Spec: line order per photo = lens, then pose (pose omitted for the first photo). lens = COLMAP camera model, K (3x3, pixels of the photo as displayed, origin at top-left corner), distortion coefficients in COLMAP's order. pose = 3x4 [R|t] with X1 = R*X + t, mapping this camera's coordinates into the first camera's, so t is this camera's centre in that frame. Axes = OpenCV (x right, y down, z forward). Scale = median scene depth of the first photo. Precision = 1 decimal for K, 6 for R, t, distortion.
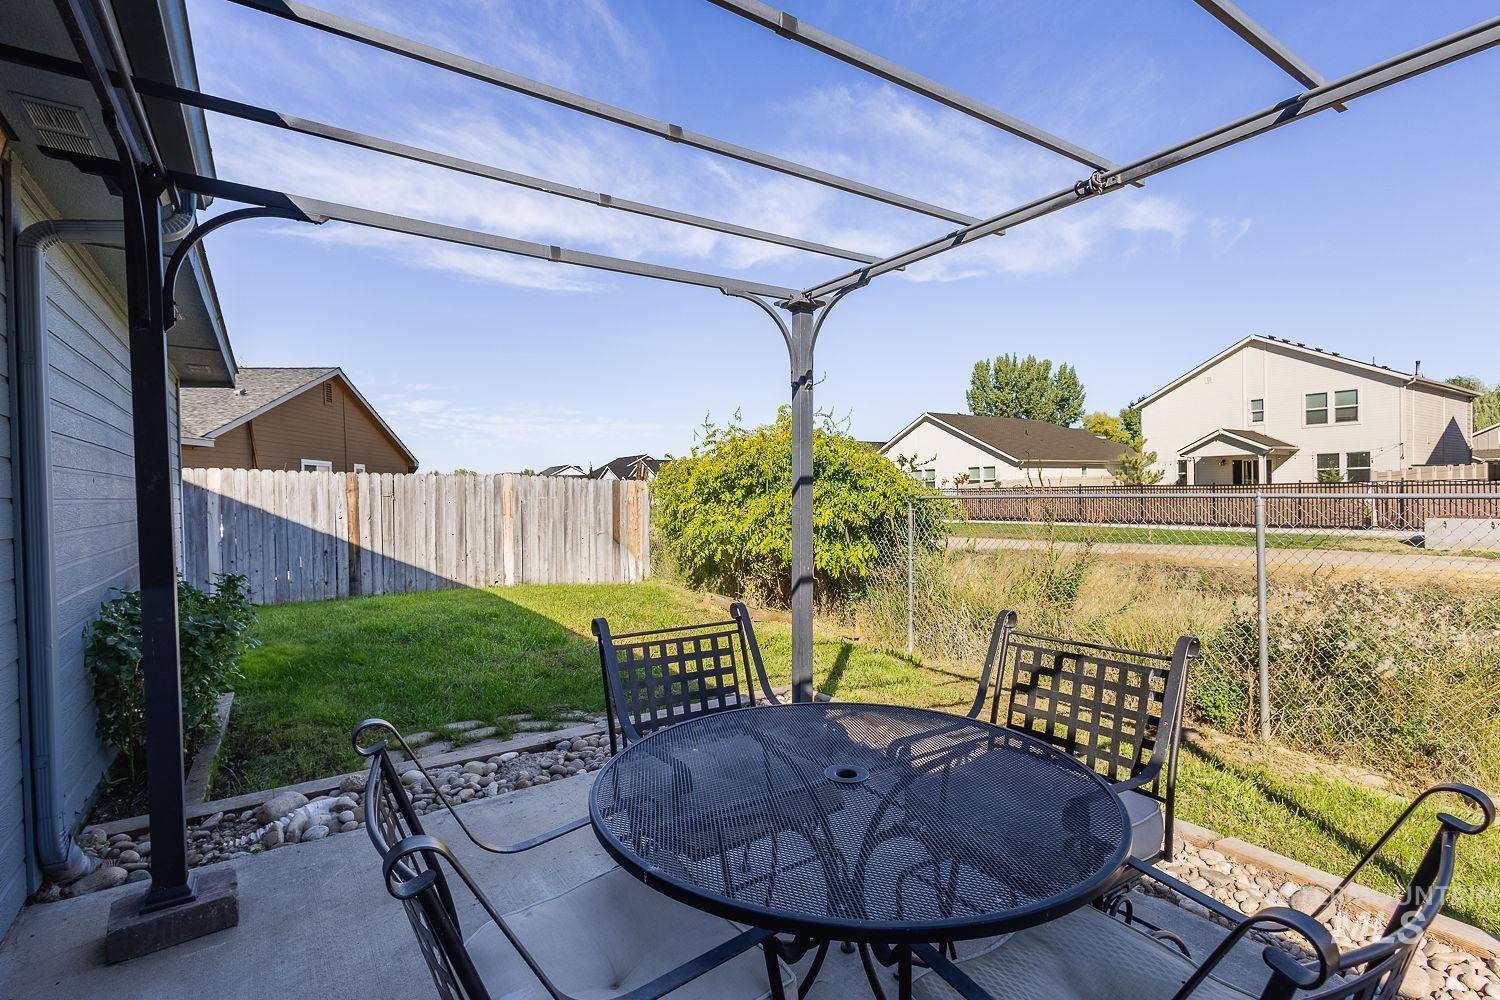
lens RADIAL K [[699.2, 0, 750.0], [0, 699.2, 500.0], [0, 0, 1]] dist [0.019690, -0.007190]
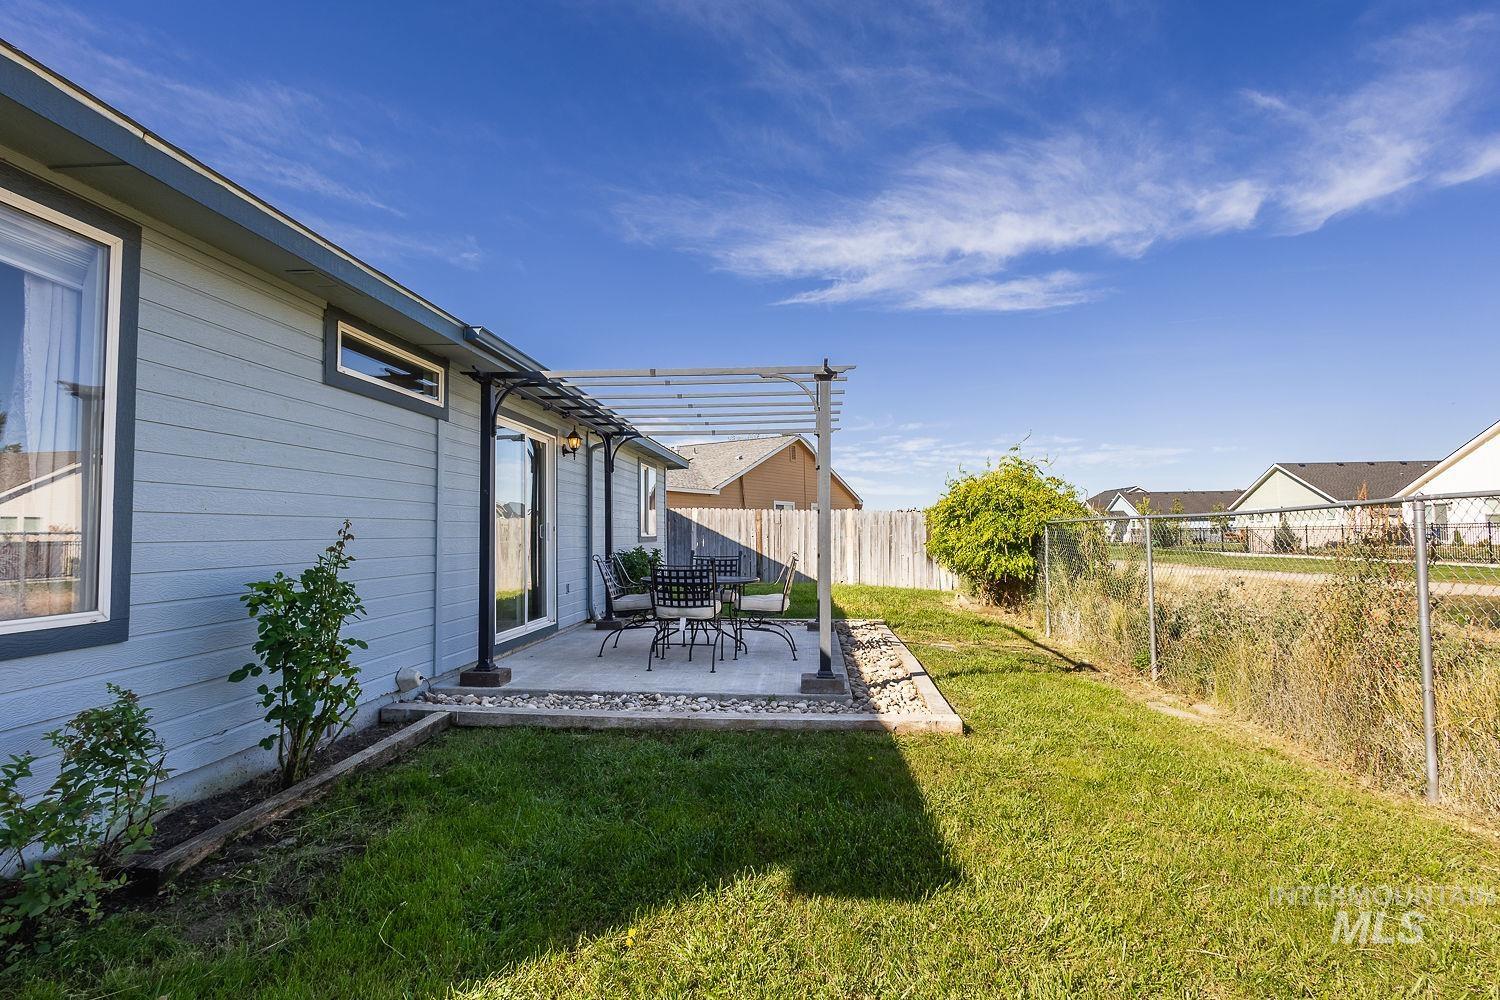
lens RADIAL K [[720.3, 0, 750.0], [0, 720.3, 500.0], [0, 0, 1]] dist [0.013608, -0.001644]
pose [[0.778793, -0.020018, -0.626961, 0.395105], [-0.011968, 0.998835, -0.046758, 0.015318], [0.627166, 0.043918, 0.777646, -0.280591]]
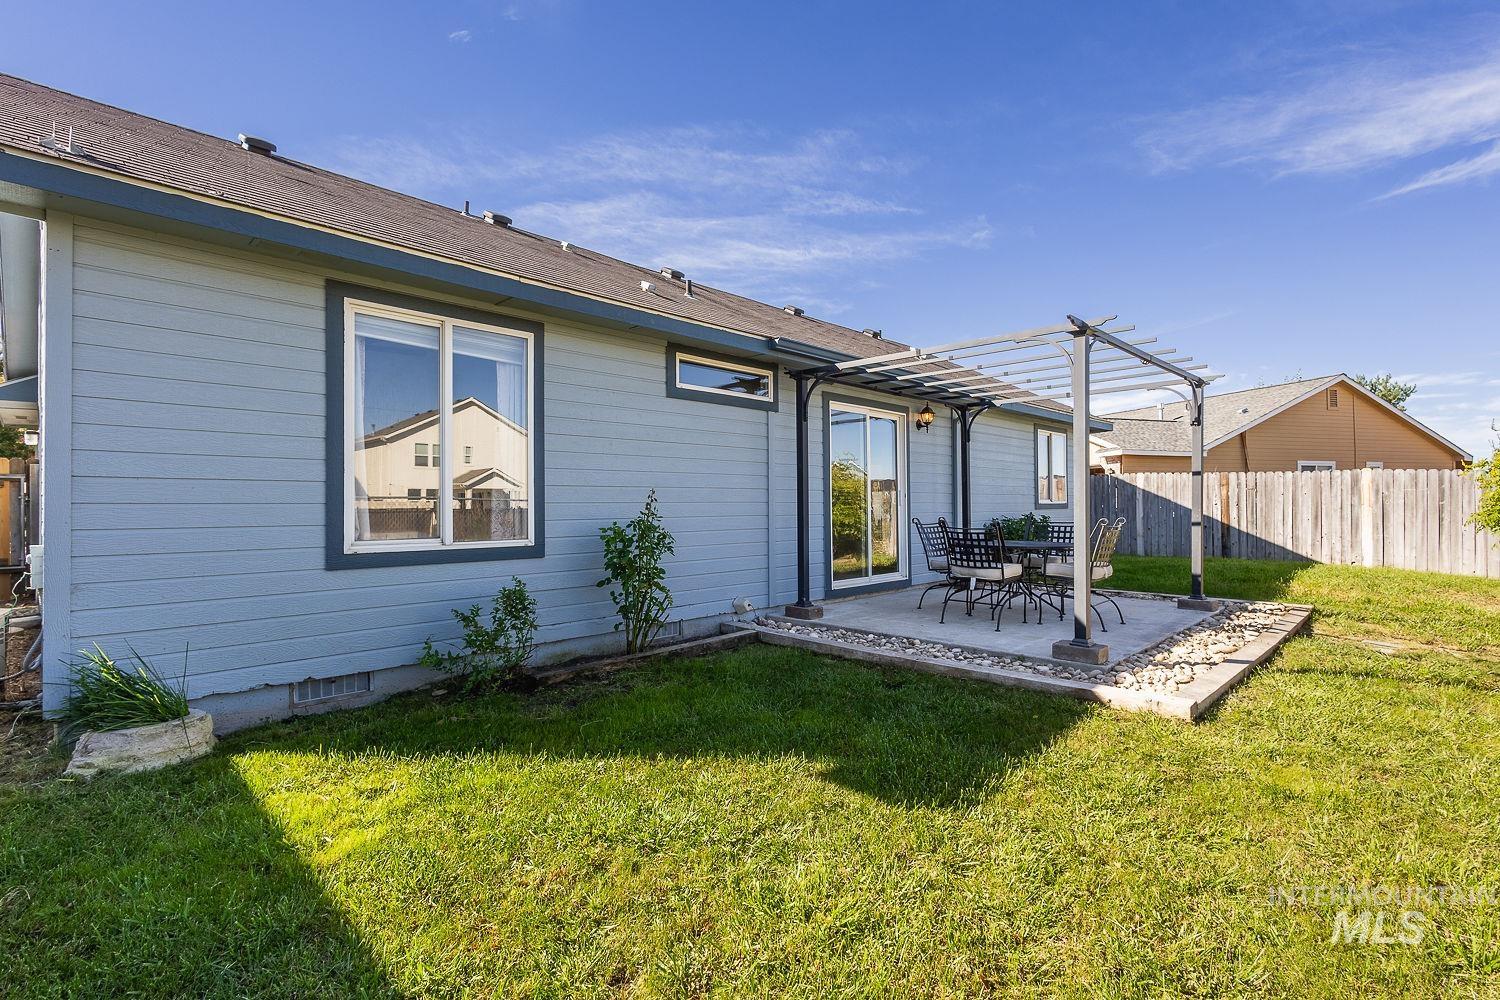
lens RADIAL K [[699.2, 0, 750.0], [0, 699.2, 500.0], [0, 0, 1]] dist [0.019690, -0.007190]
pose [[0.199178, 0.004548, -0.979953, 0.514022], [-0.008615, 0.999959, 0.002890, 0.016728], [0.979925, 0.007867, 0.199209, -0.185158]]
